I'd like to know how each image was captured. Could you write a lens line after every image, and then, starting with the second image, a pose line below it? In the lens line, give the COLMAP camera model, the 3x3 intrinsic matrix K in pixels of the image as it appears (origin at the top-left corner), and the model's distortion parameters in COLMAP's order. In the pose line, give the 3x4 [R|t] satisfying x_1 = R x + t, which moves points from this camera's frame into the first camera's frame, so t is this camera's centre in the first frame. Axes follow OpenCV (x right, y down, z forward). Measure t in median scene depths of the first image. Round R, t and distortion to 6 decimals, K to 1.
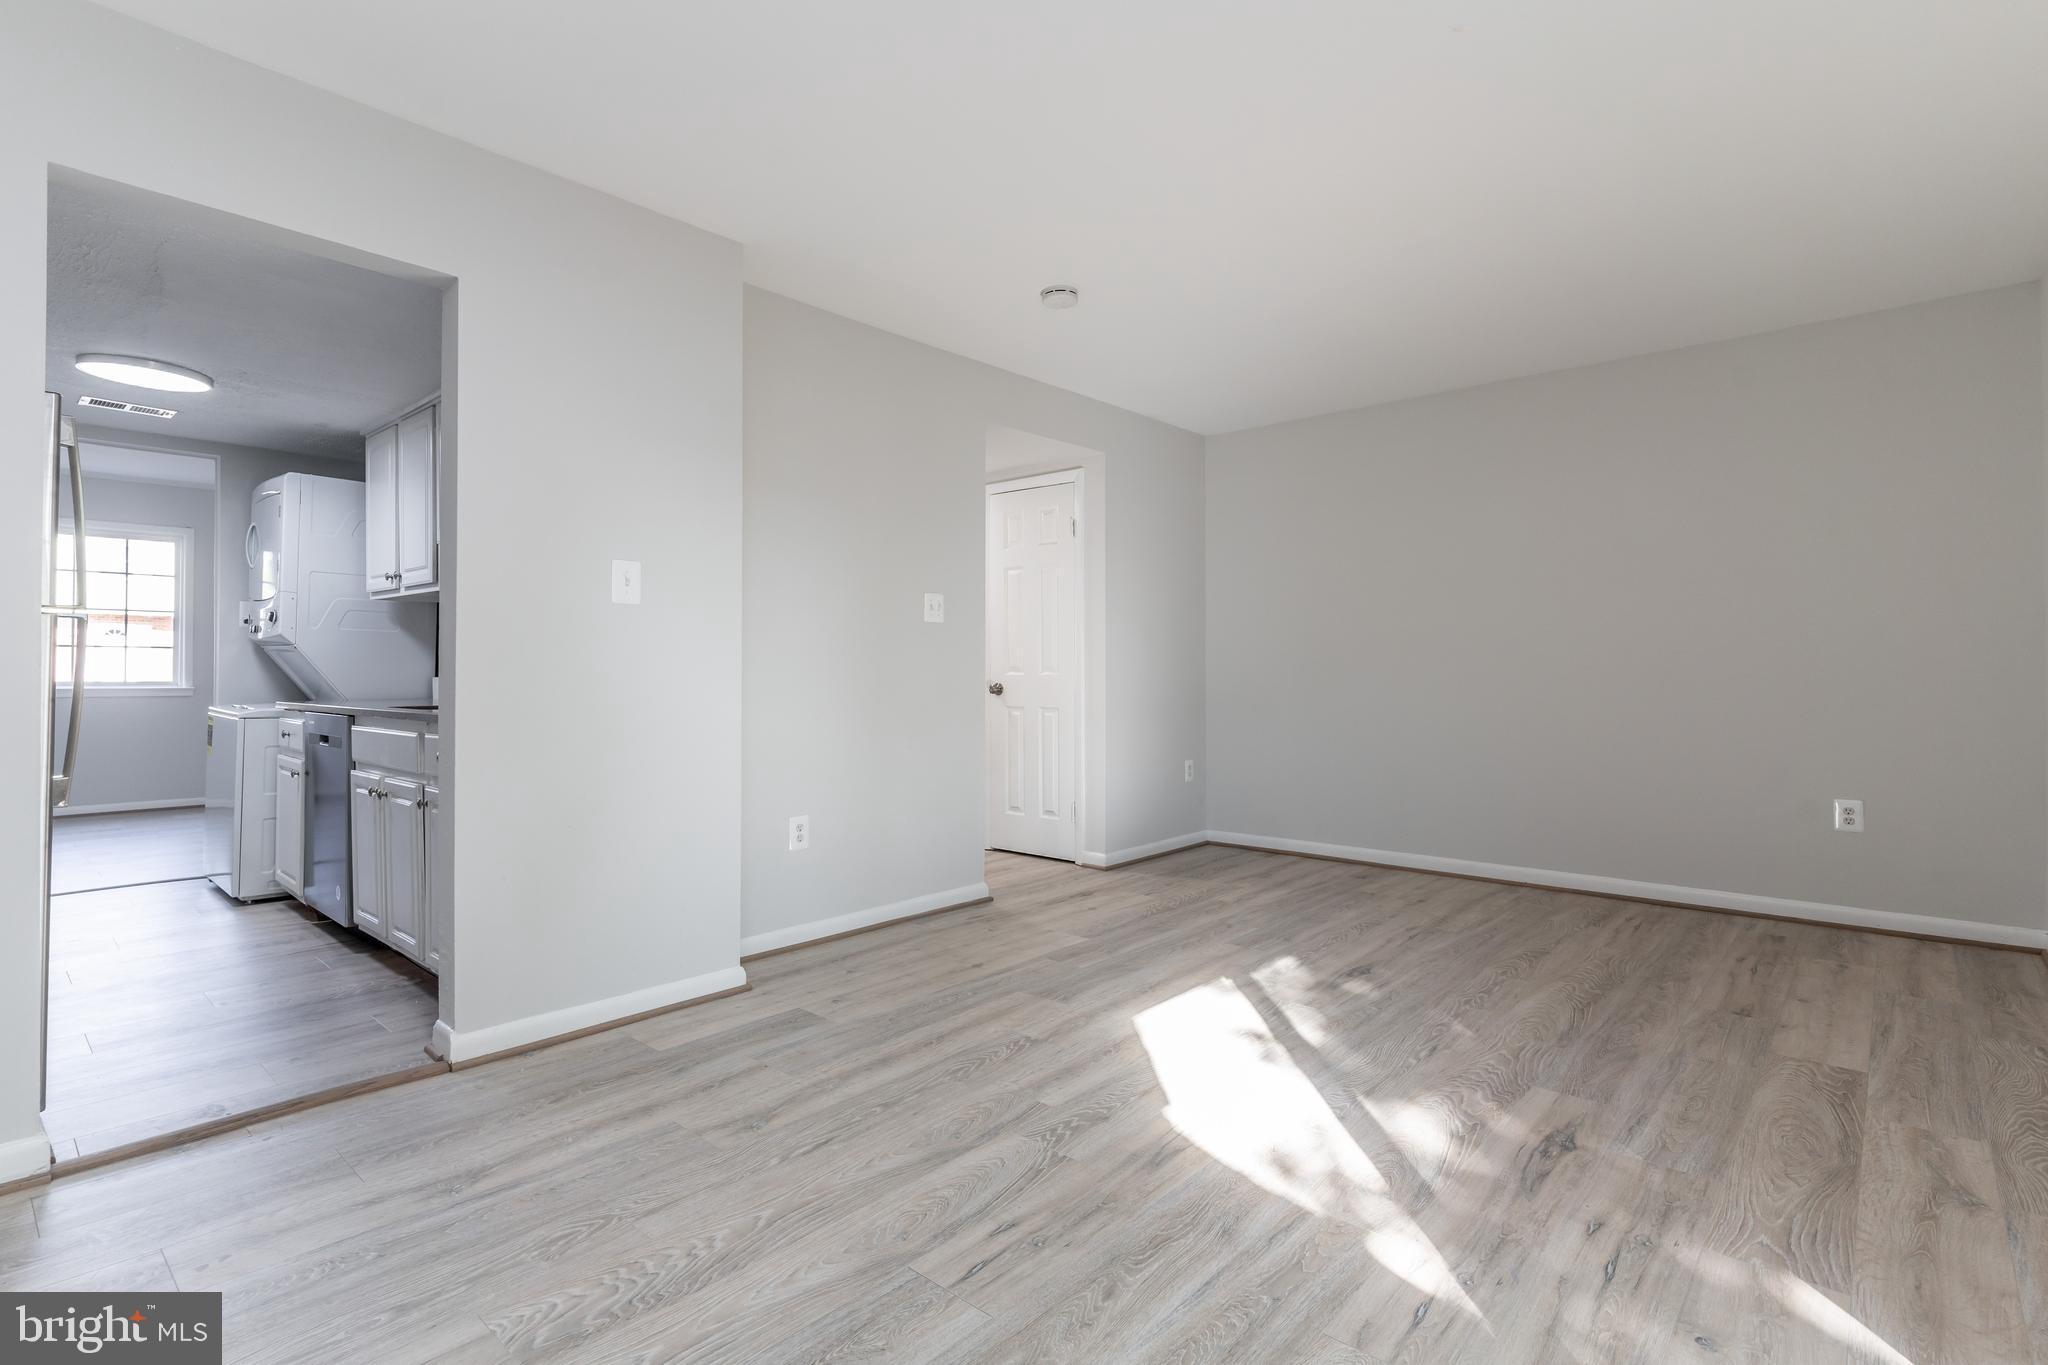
lens RADIAL K [[981.9, 0, 998.7], [0, 981.9, 664.7], [0, 0, 1]] dist [0.002409, -0.000100]
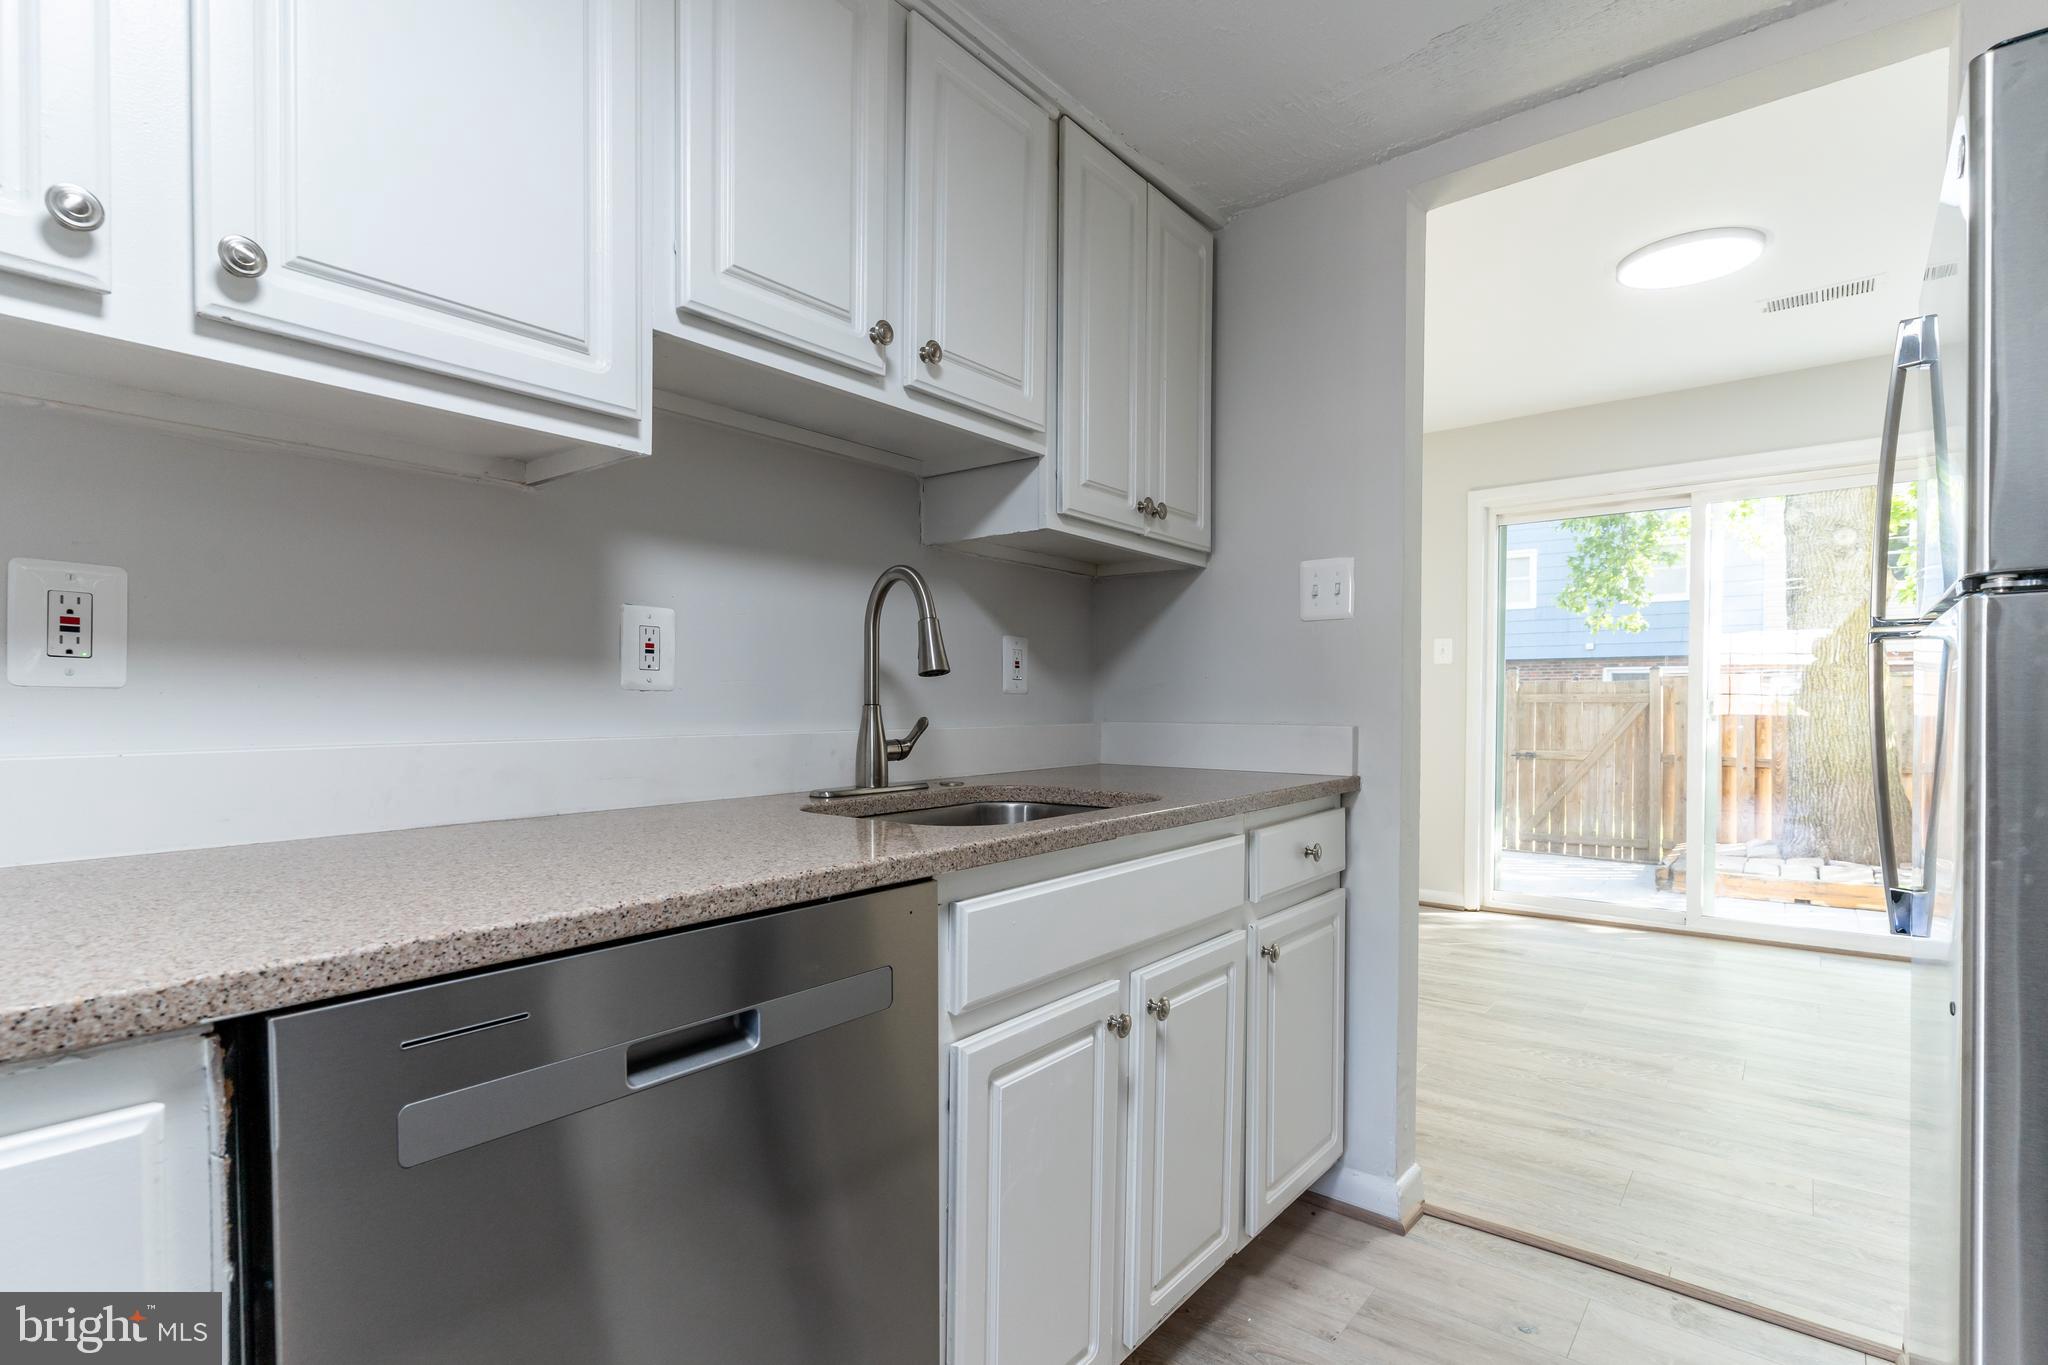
lens RADIAL K [[981.9, 0, 1000.7], [0, 981.9, 730.4], [0, 0, 1]] dist [0.002409, -0.000100]
pose [[-0.047237, -0.030773, 0.998410, -0.772270], [-0.008063, 0.999505, 0.030426, -0.001355], [-0.998851, -0.006613, -0.047461, 0.800655]]
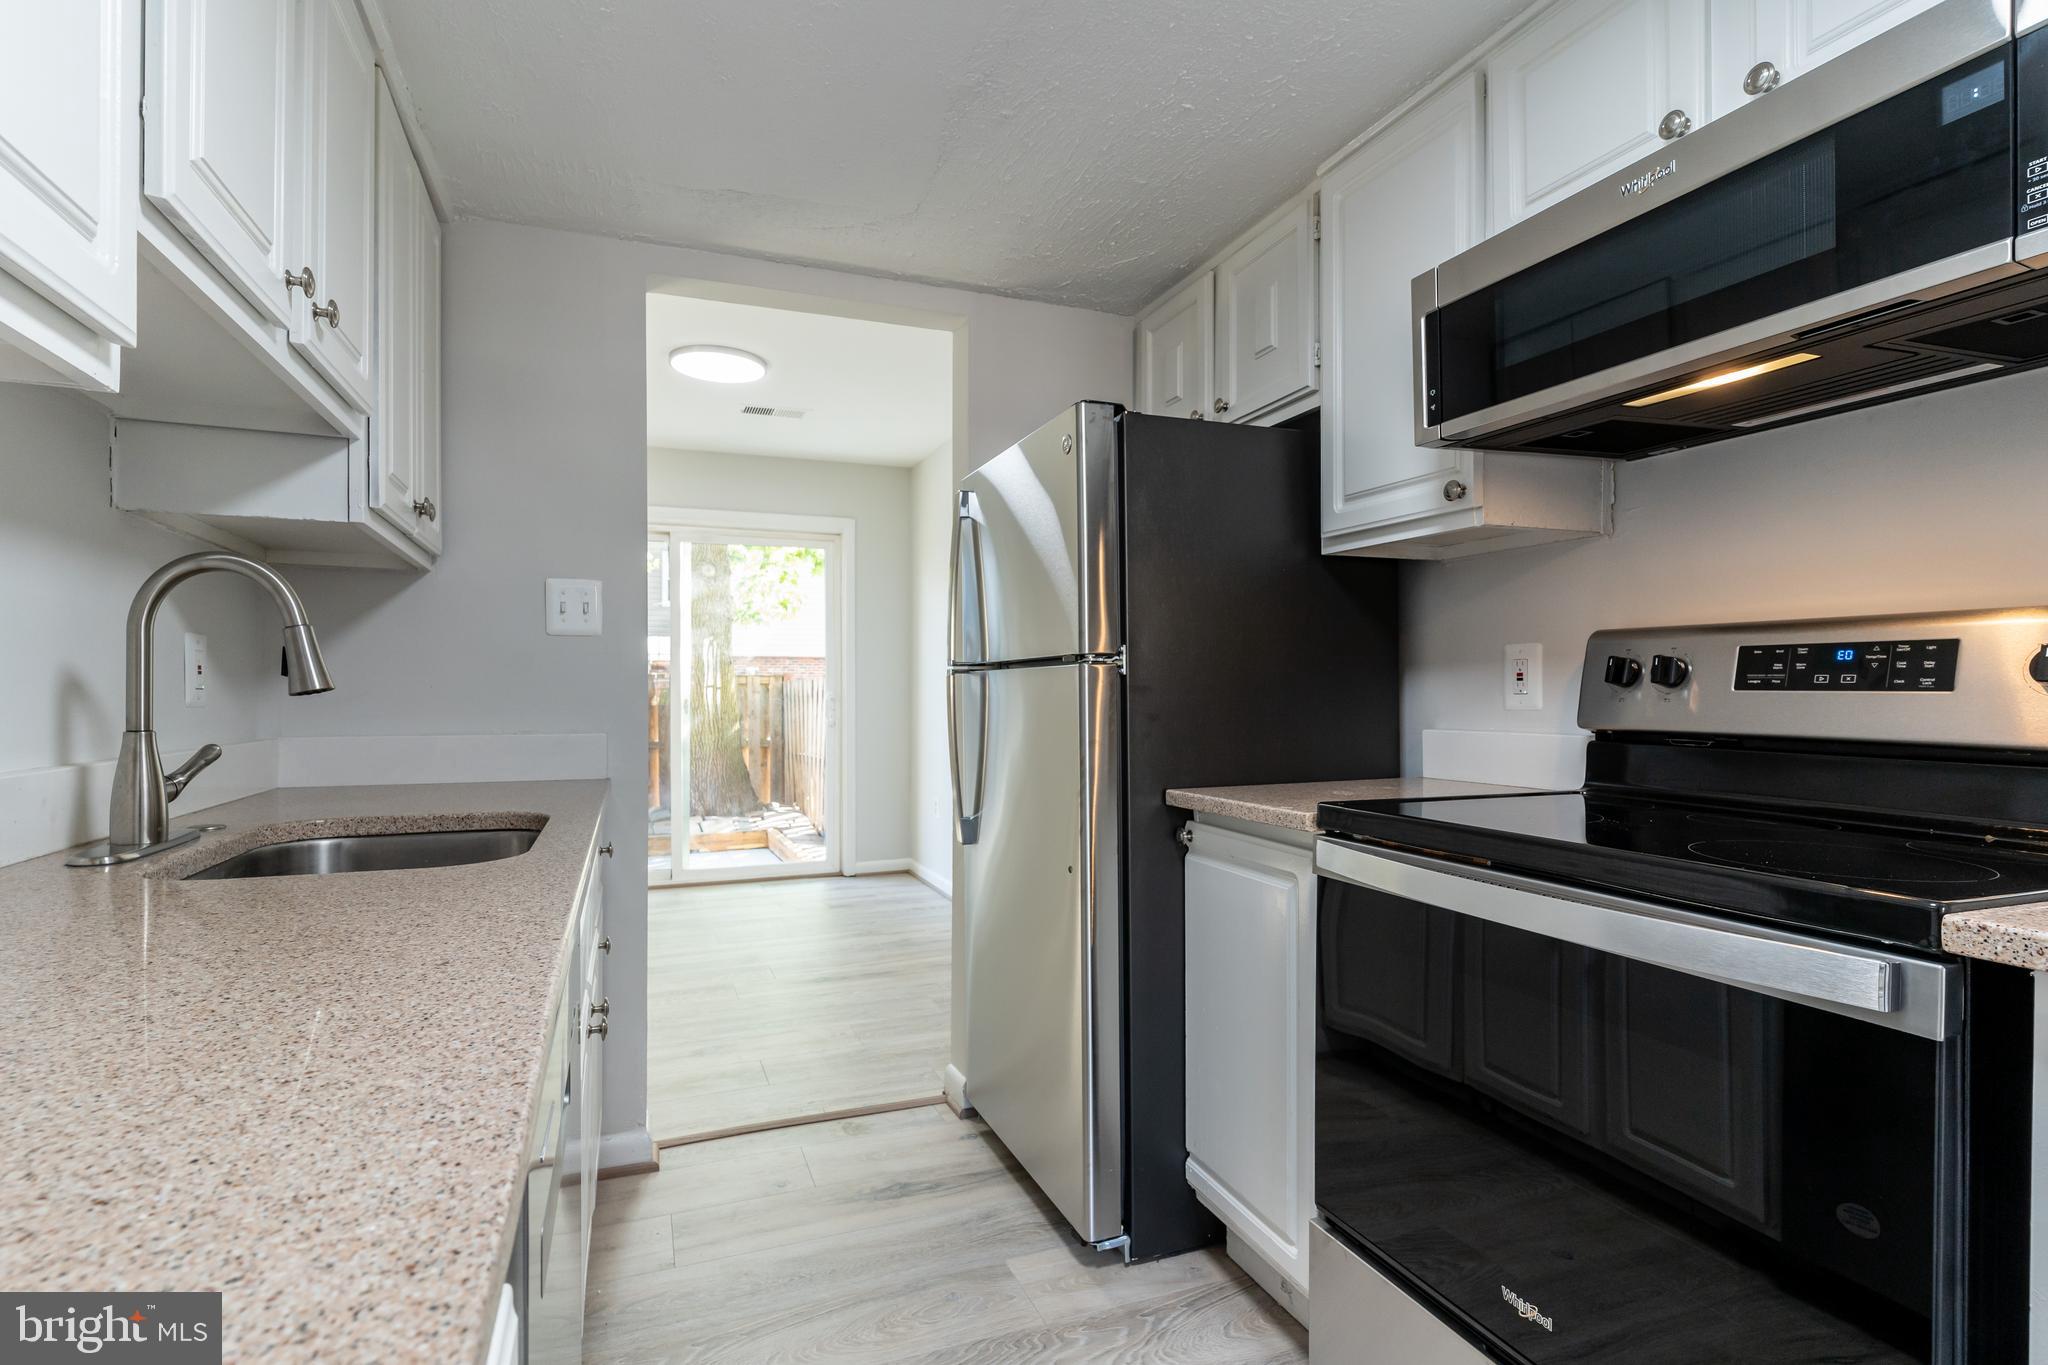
lens RADIAL K [[981.9, 0, 1006.3], [0, 981.9, 706.5], [0, 0, 1]] dist [0.002409, -0.000100]
pose [[-0.896312, -0.009556, 0.443322, -0.734188], [-0.006177, 0.999940, 0.009065, -0.010147], [-0.443382, 0.005387, -0.896317, 0.973986]]
